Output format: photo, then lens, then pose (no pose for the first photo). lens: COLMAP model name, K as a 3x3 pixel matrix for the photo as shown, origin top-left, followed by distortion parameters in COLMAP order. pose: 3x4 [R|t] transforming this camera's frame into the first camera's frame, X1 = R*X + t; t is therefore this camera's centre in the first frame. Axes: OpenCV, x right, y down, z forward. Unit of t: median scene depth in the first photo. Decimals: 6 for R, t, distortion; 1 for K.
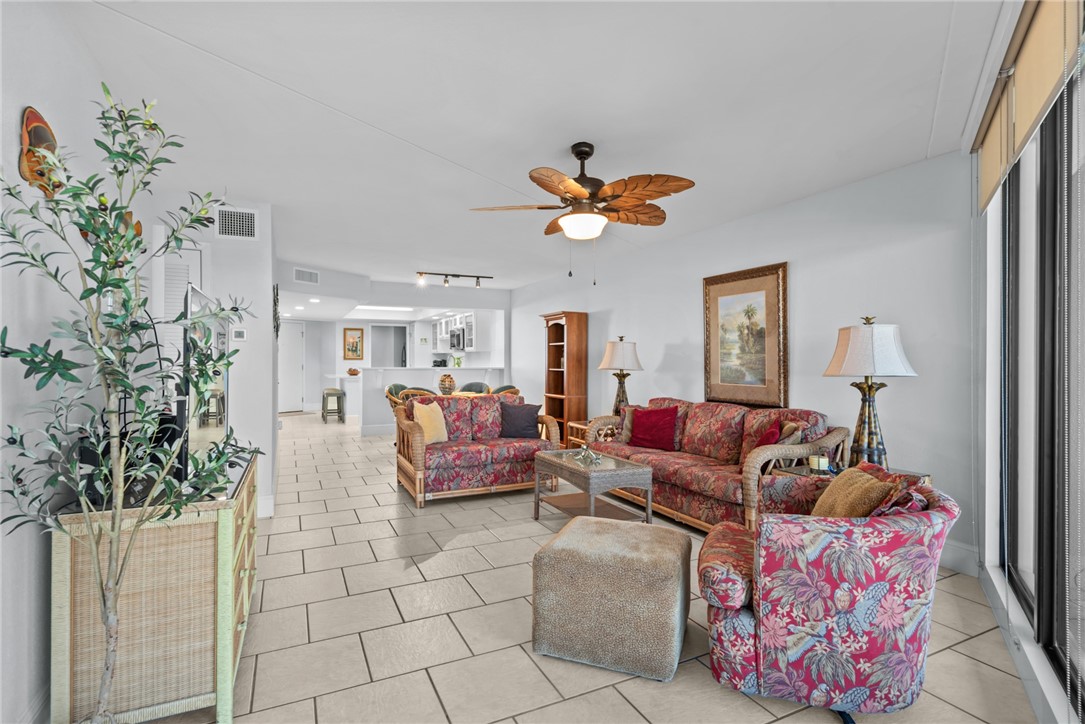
lens RADIAL K [[525.1, 0, 541.6], [0, 525.1, 358.8], [0, 0, 1]] dist [0.003043, 0.000289]
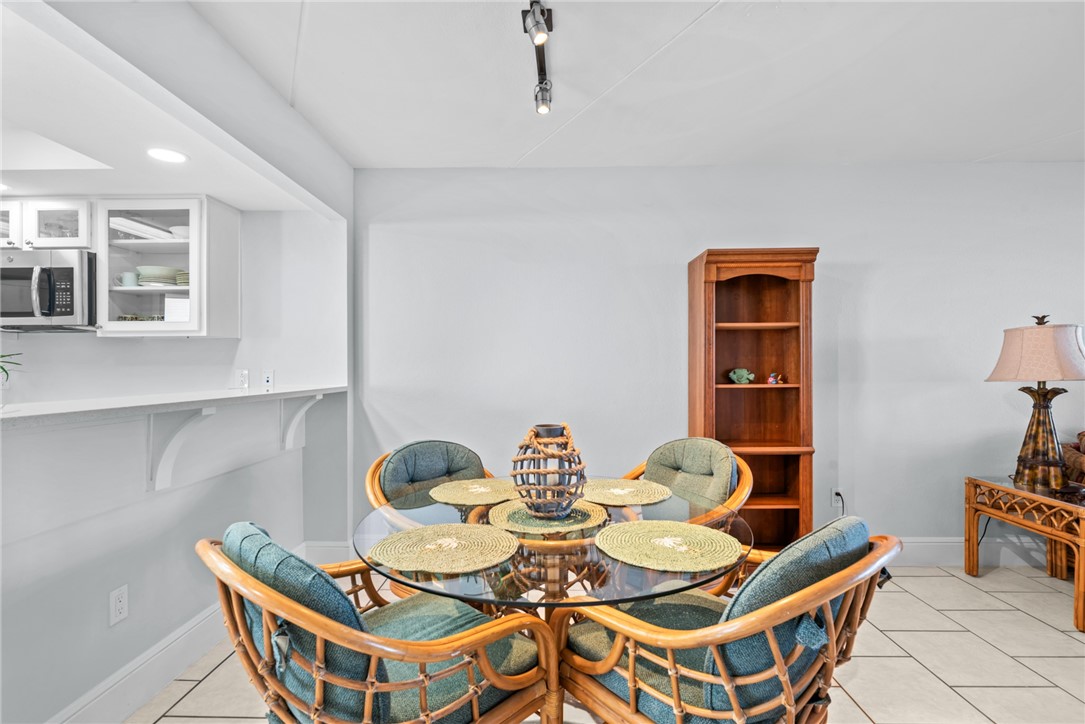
lens RADIAL K [[525.1, 0, 543.7], [0, 525.1, 364.2], [0, 0, 1]] dist [0.003043, 0.000289]
pose [[0.436667, 0.000706, 0.899623, -0.600787], [0.003166, 0.999992, -0.002321, 0.004672], [-0.899618, 0.003862, 0.436661, 1.385737]]
